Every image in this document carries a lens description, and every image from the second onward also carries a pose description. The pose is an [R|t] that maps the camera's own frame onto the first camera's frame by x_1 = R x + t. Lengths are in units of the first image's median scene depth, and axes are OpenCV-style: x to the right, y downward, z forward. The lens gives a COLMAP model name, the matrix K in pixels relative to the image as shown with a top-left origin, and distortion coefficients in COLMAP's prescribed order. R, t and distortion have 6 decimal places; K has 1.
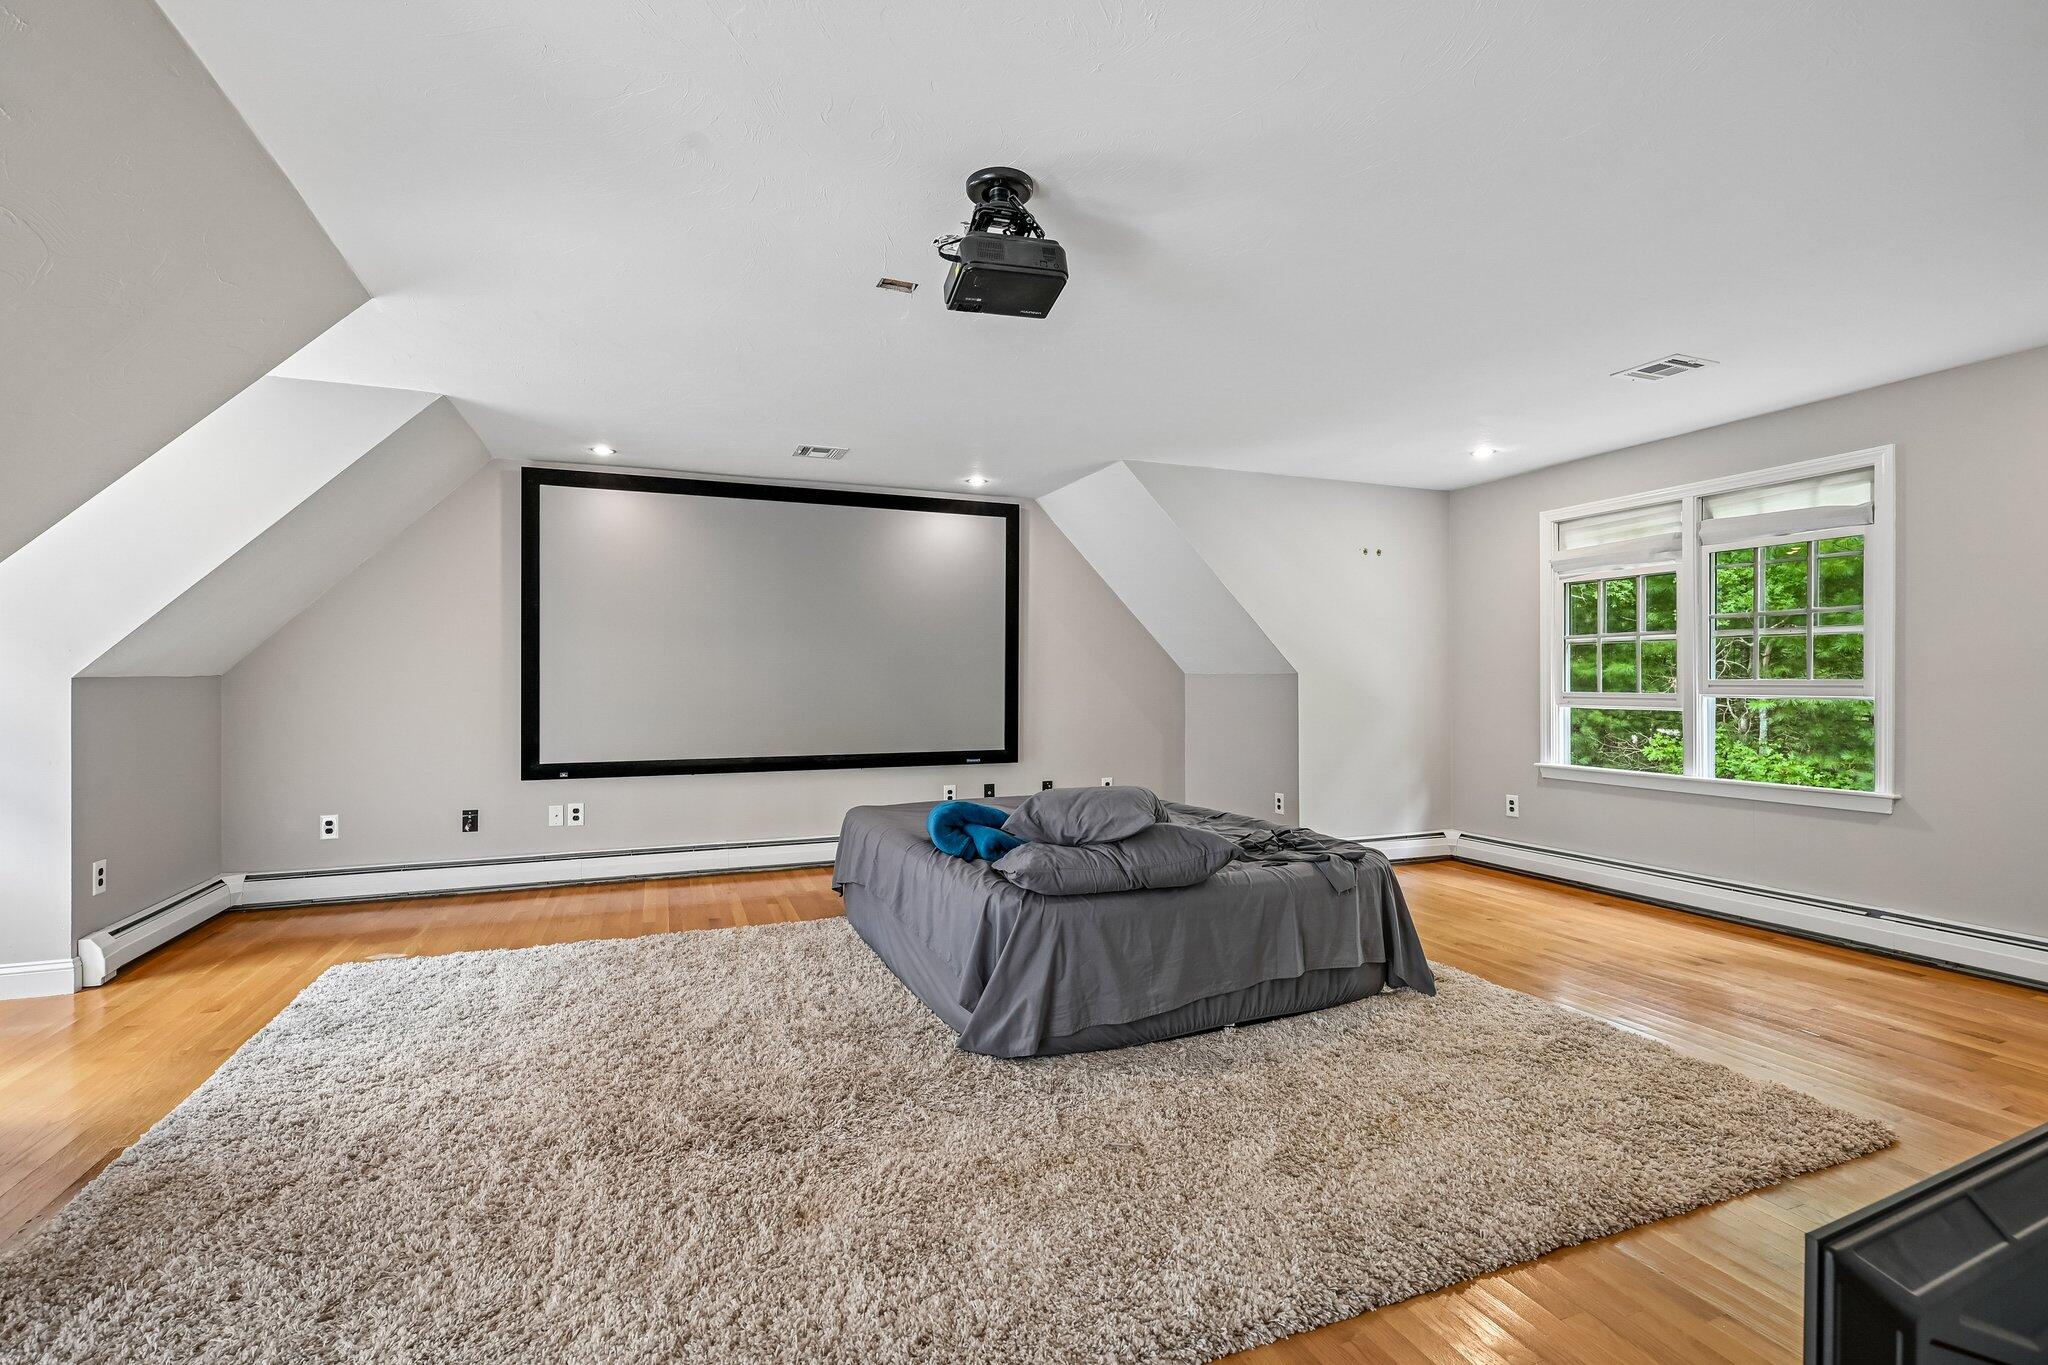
lens RADIAL K [[921.2, 0, 1018.7], [0, 921.2, 680.8], [0, 0, 1]] dist [0.004548, 0.000251]
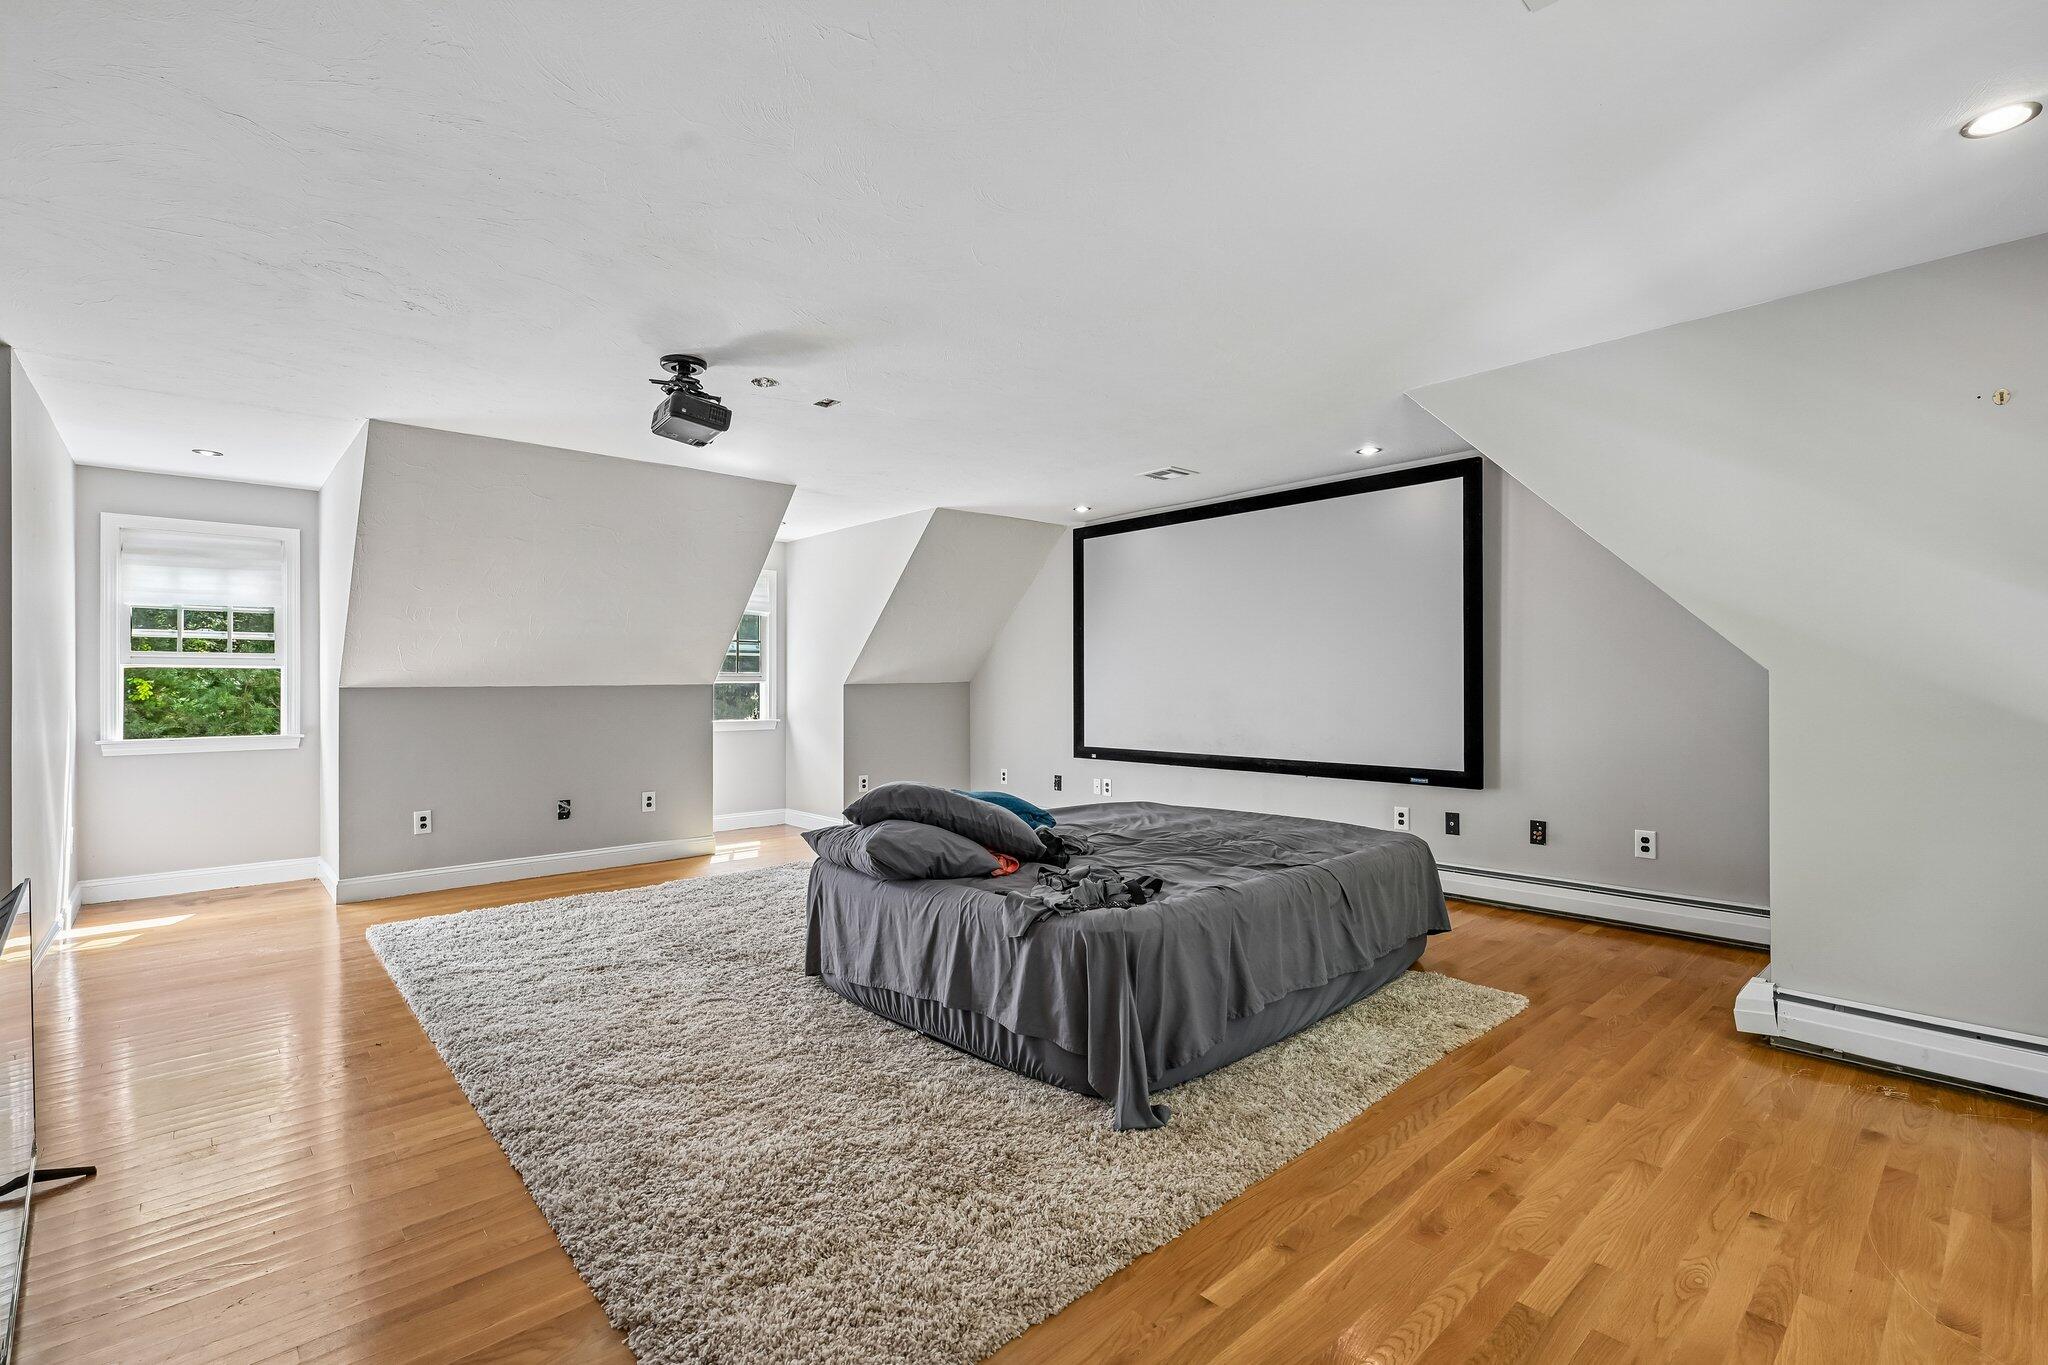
lens RADIAL K [[921.2, 0, 1020.2], [0, 921.2, 684.0], [0, 0, 1]] dist [0.004548, 0.000251]
pose [[0.351336, -0.000666, -0.936249, 0.698491], [0.005542, 0.999984, 0.001369, -0.003810], [0.936233, -0.005670, 0.351334, 0.433174]]
